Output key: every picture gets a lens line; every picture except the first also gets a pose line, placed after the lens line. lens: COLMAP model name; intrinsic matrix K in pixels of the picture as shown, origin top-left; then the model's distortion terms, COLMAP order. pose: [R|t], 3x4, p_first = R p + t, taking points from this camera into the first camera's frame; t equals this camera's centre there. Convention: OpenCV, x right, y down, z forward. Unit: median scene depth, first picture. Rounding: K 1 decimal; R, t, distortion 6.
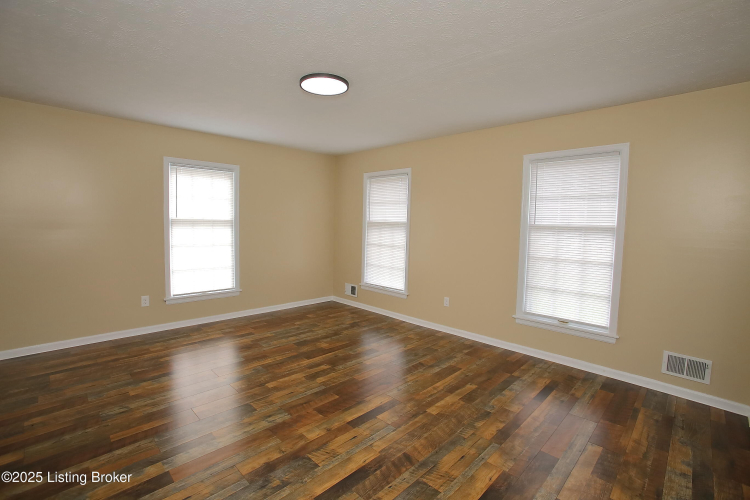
lens RADIAL K [[342.9, 0, 374.3], [0, 342.9, 246.1], [0, 0, 1]] dist [-0.067780, 0.016795]
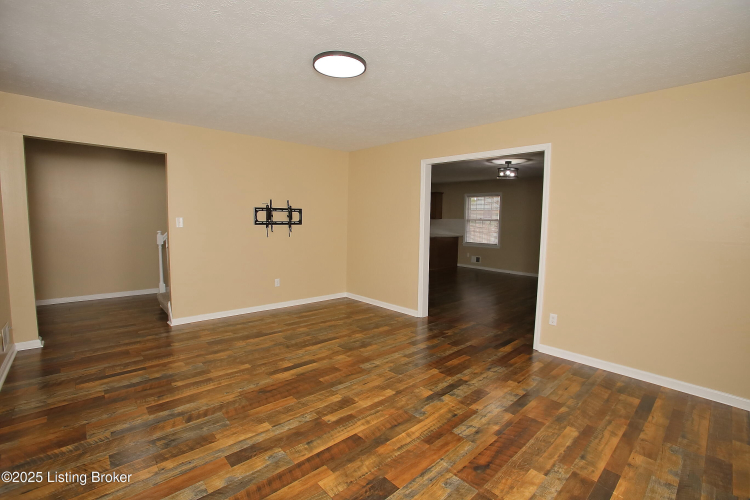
lens RADIAL K [[342.9, 0, 378.3], [0, 342.9, 248.4], [0, 0, 1]] dist [-0.067780, 0.016795]
pose [[-0.998528, -0.044917, 0.030415, -0.247069], [-0.039781, 0.987524, 0.152363, -0.106931], [-0.036879, 0.150928, -0.987857, 1.612467]]
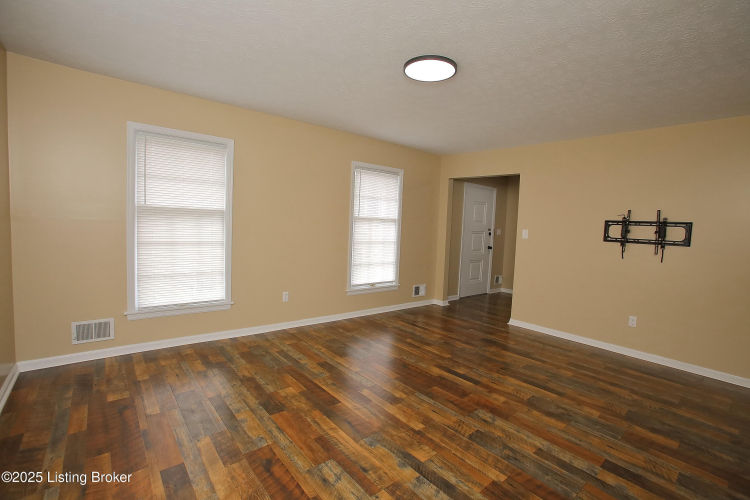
lens RADIAL K [[342.9, 0, 374.2], [0, 342.9, 250.4], [0, 0, 1]] dist [-0.067780, 0.016795]
pose [[0.089812, -0.096198, 0.991302, -0.910055], [0.023412, 0.995253, 0.094460, -0.063321], [-0.995684, 0.014724, 0.091638, 0.882225]]
